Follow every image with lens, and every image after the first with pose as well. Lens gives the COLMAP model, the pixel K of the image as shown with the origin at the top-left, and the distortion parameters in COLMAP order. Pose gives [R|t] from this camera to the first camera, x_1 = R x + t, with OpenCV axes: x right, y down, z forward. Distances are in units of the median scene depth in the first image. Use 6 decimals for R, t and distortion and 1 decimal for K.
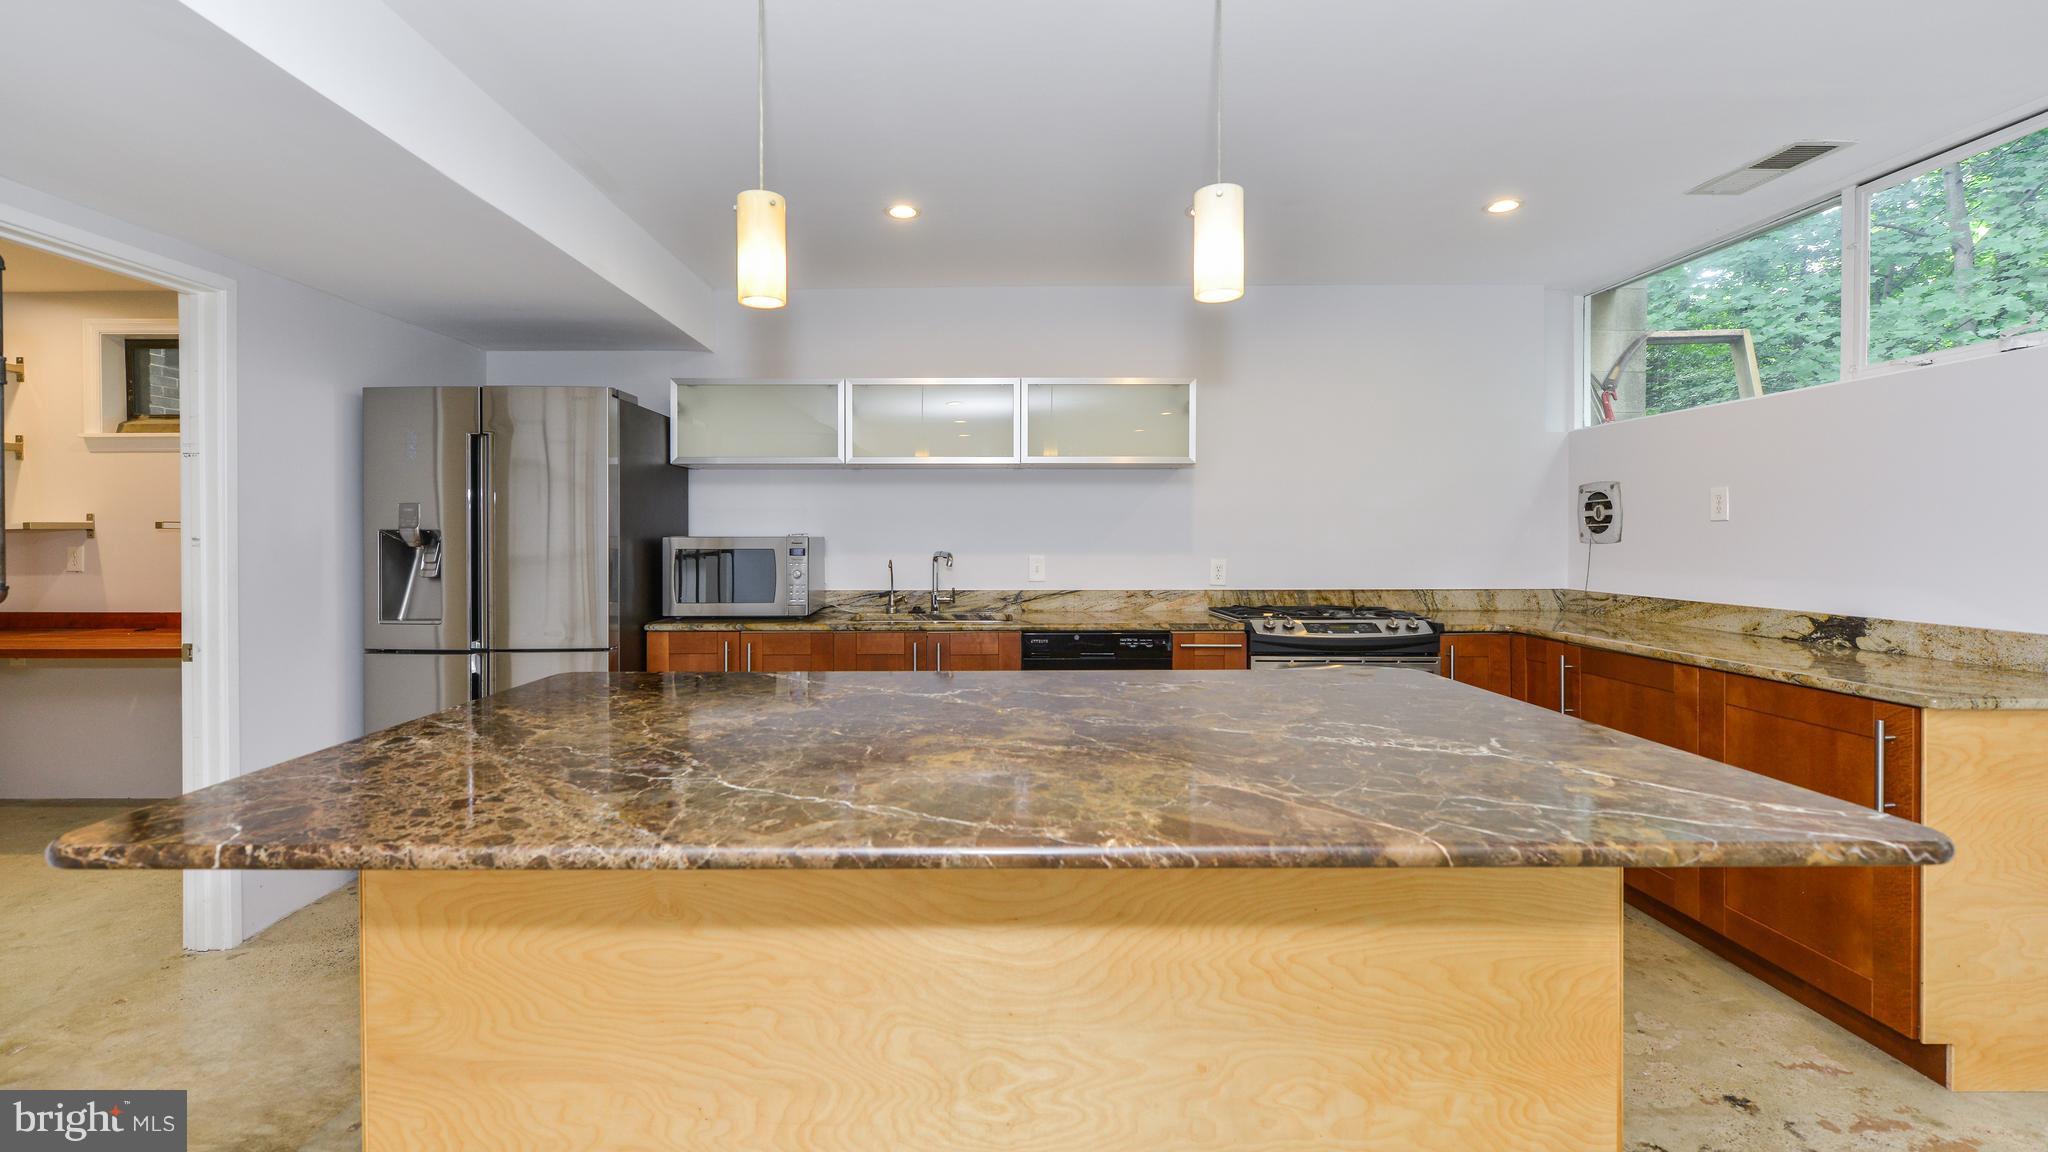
lens RADIAL K [[863.1, 0, 978.9], [0, 863.1, 544.6], [0, 0, 1]] dist [0.001599, -0.000670]
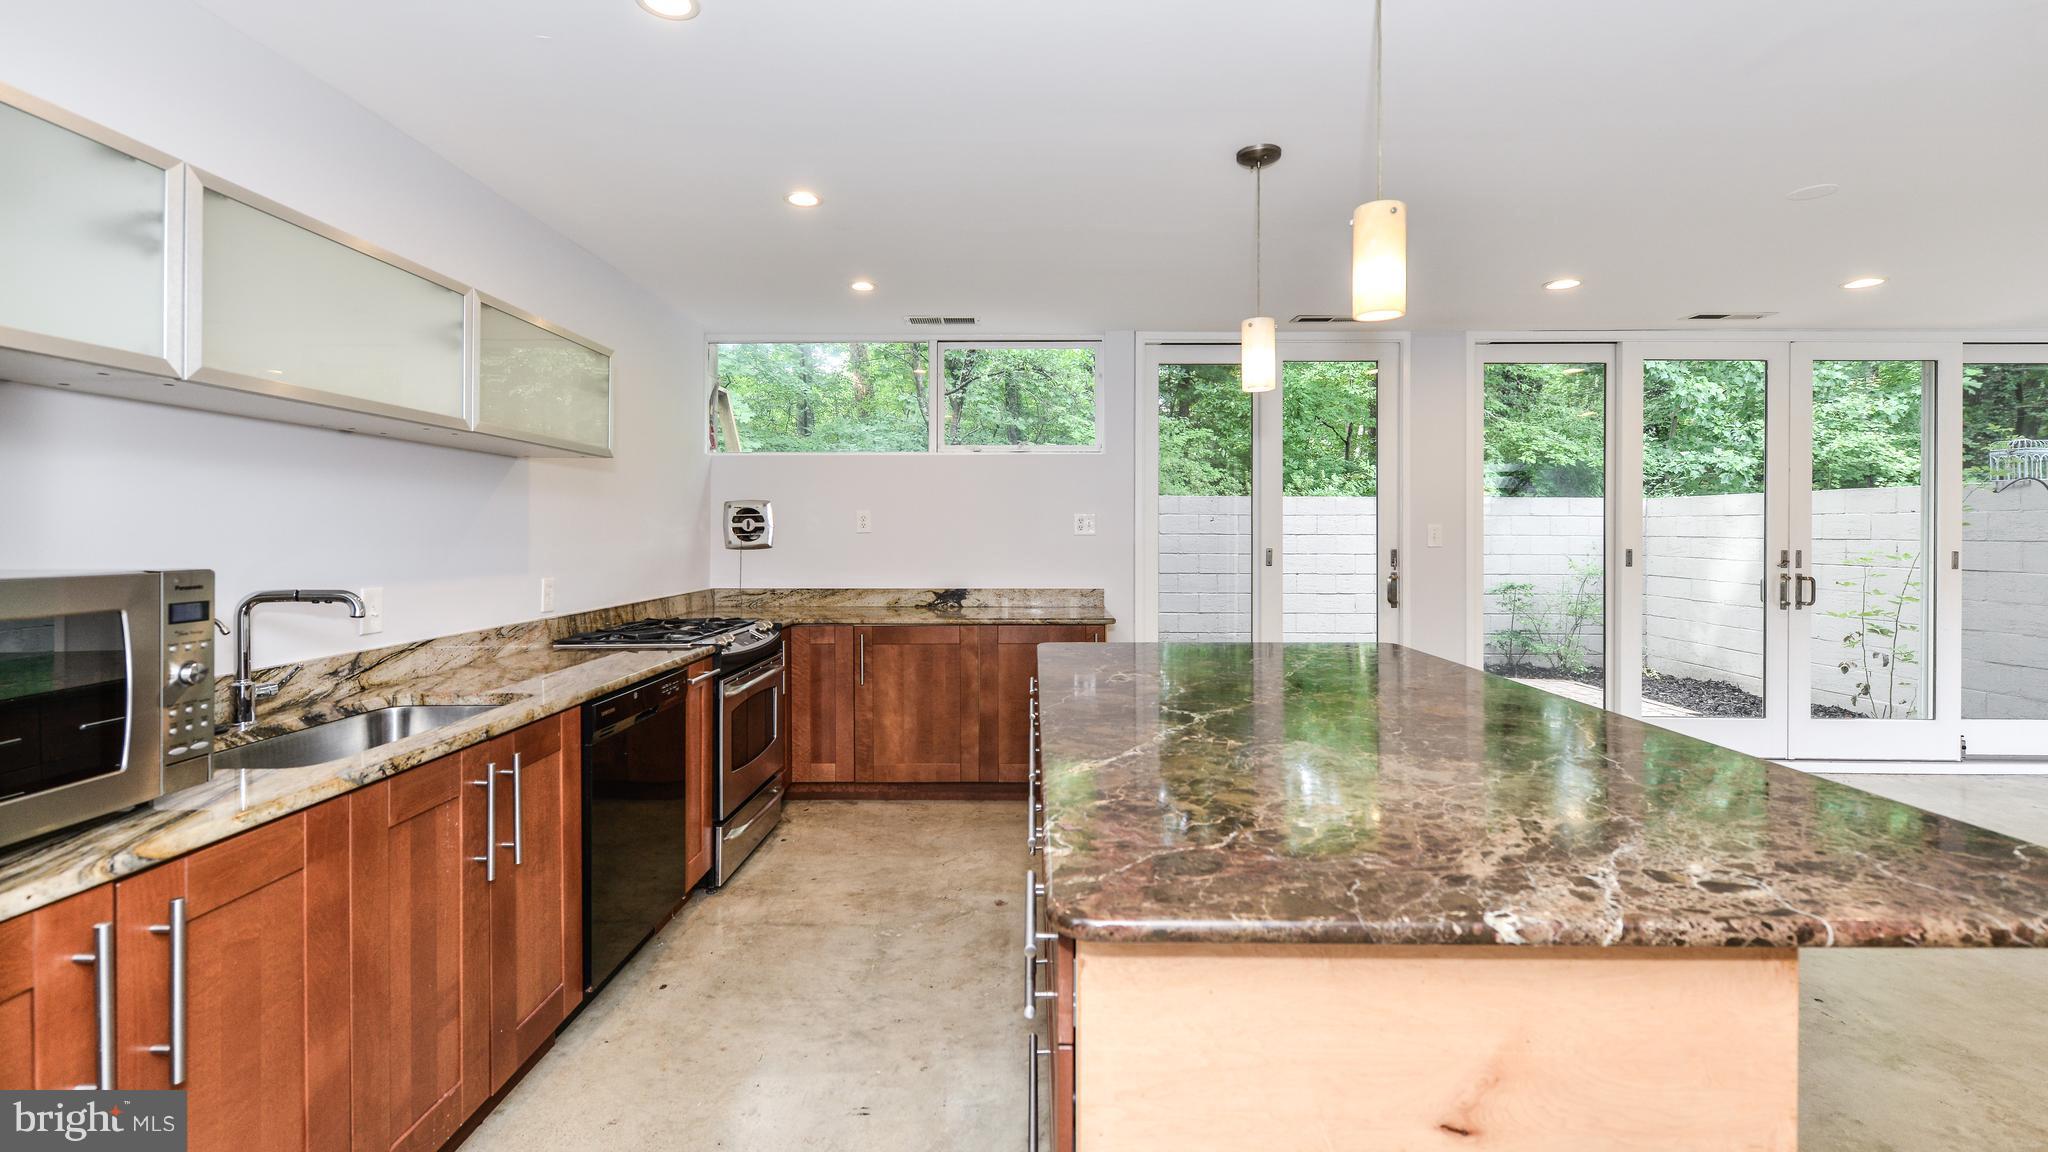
lens RADIAL K [[869.6, 0, 1018.9], [0, 869.6, 524.3], [0, 0, 1]] dist [0.001633, -0.000200]
pose [[0.009073, 0.011995, 0.999887, -0.566764], [0.012549, 0.999848, -0.012108, -0.018495], [-0.999880, 0.012657, 0.008921, 0.644888]]
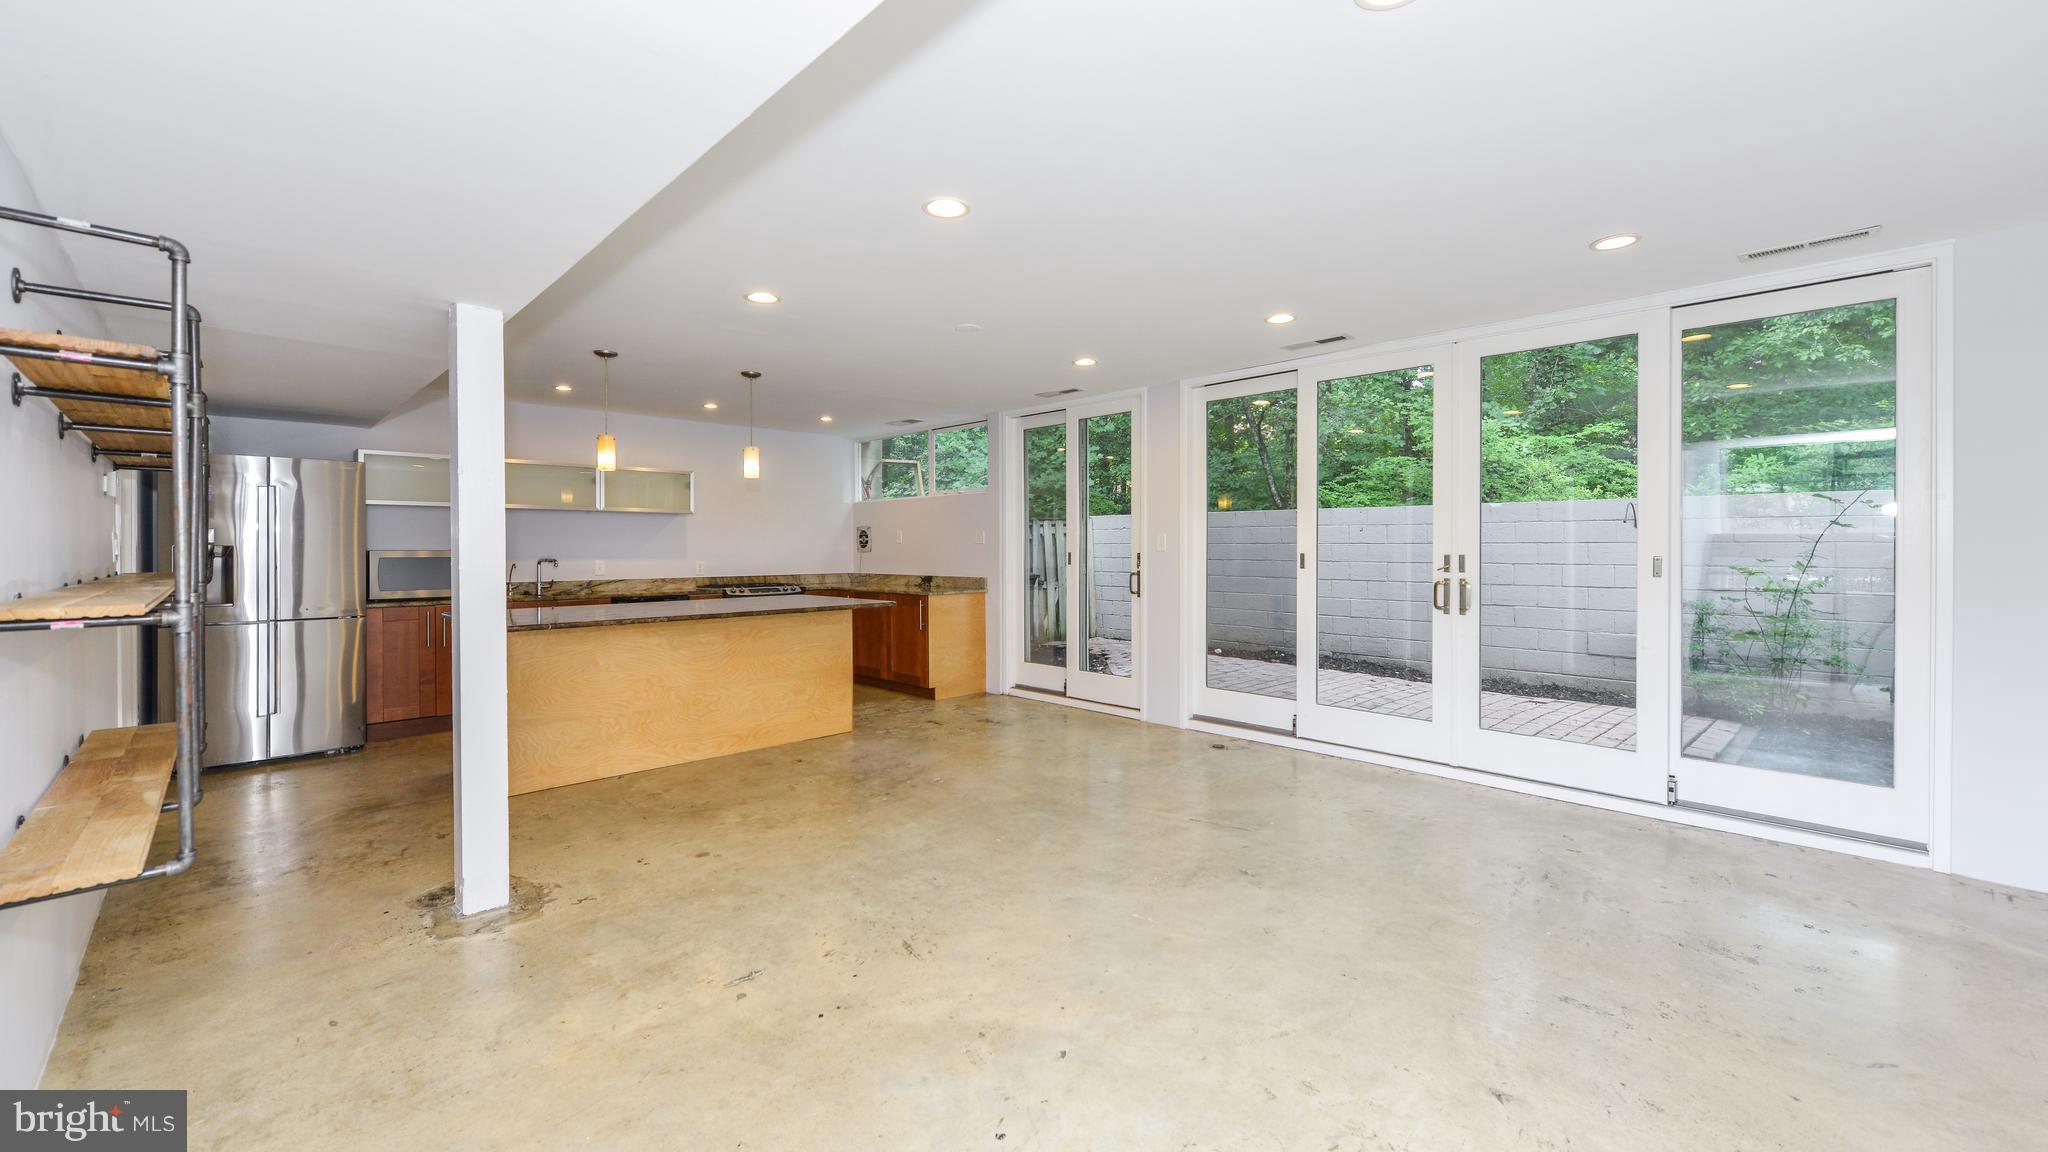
lens RADIAL K [[814.8, 0, 1018.8], [0, 814.8, 550.9], [0, 0, 1]] dist [0.008263, 0.000043]
pose [[0.717165, -0.002948, 0.696897, -0.556455], [0.010833, 0.999917, -0.006918, 0.015276], [-0.696819, 0.012511, 0.717138, -0.937329]]
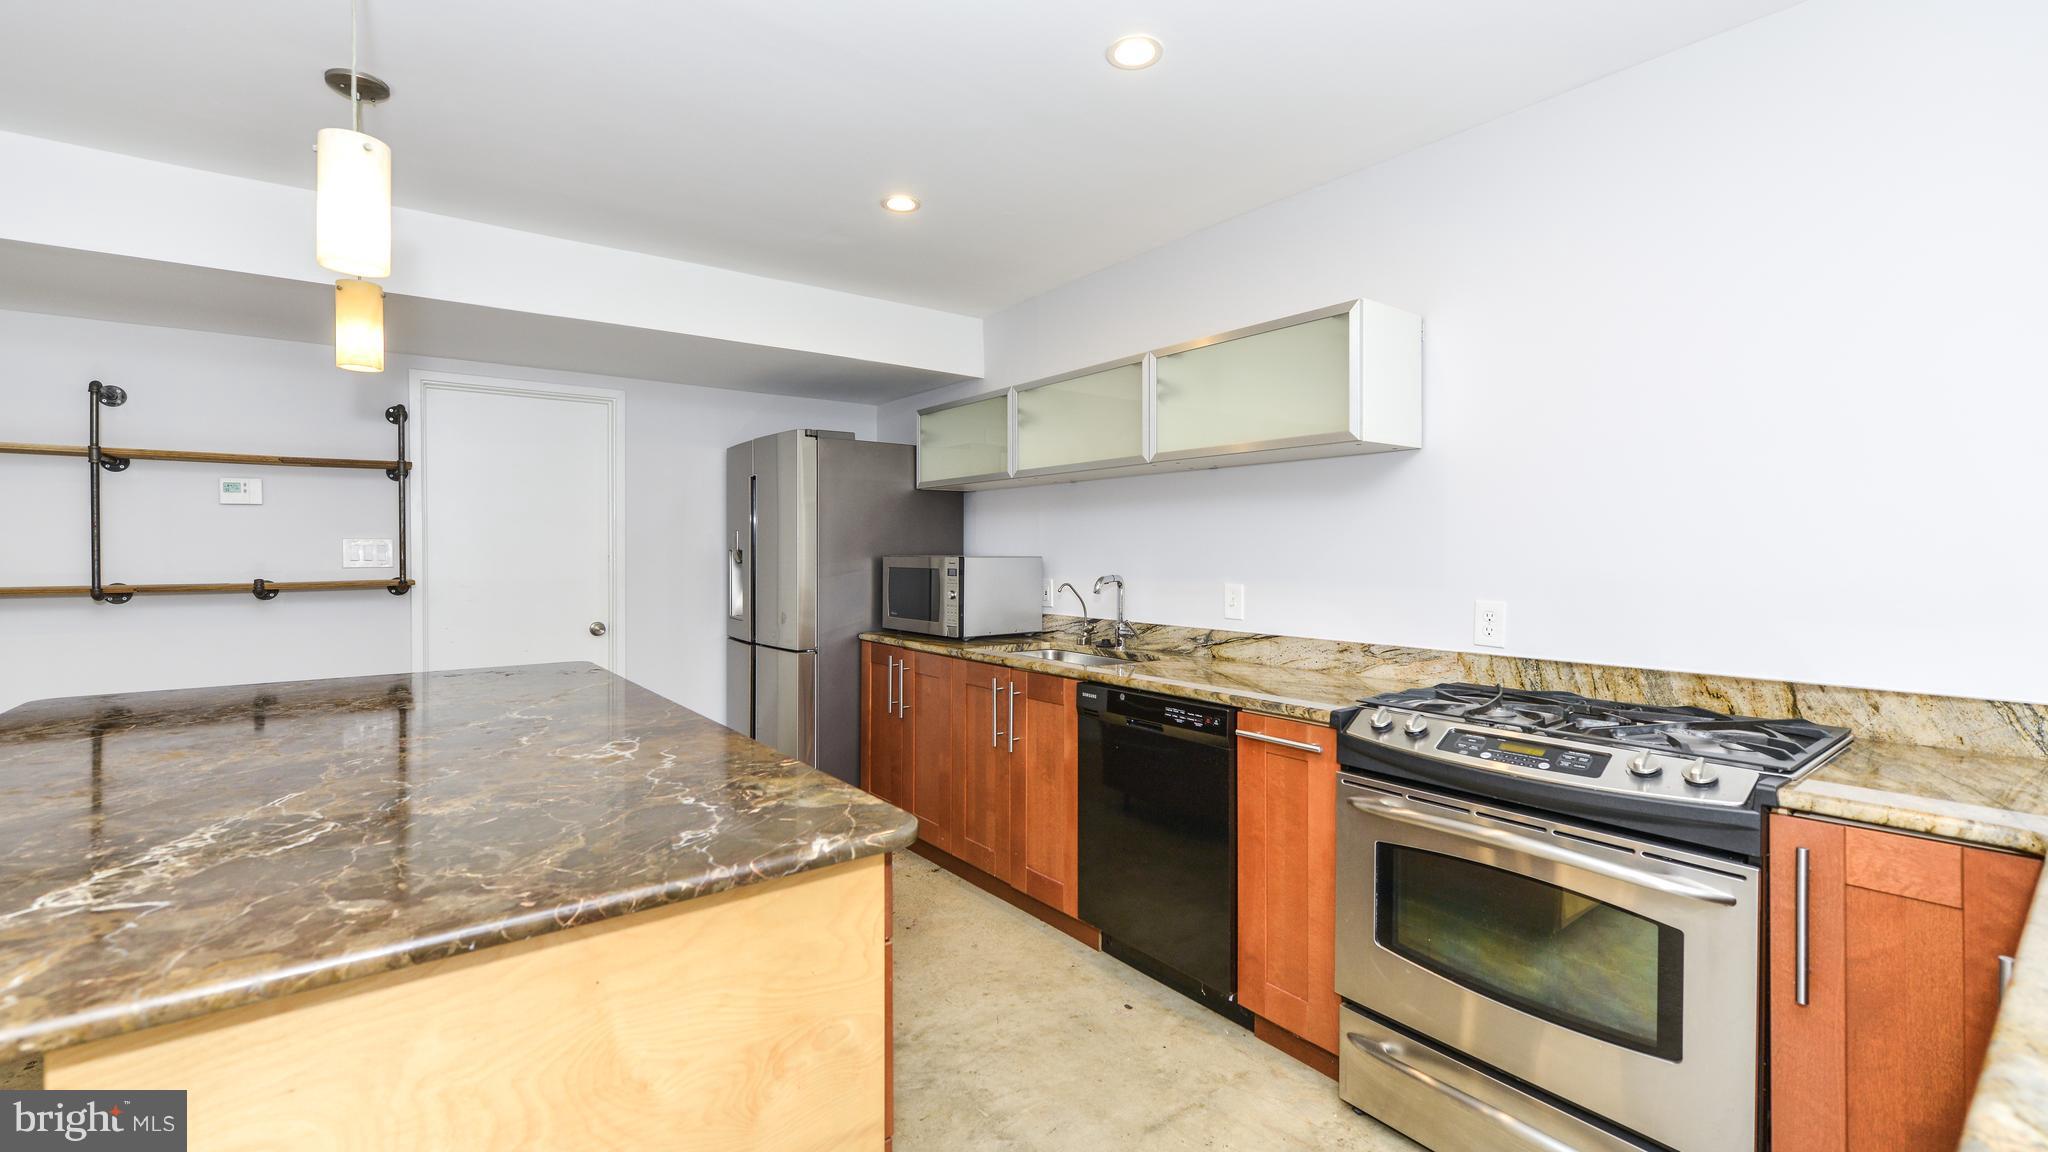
lens RADIAL K [[847.6, 0, 1025.8], [0, 847.6, 564.4], [0, 0, 1]] dist [-0.009492, -0.000002]
pose [[0.616218, 0.014357, -0.787445, 0.597265], [-0.009918, 0.999896, 0.010470, -0.011131], [0.787513, 0.001358, 0.616296, 0.467663]]
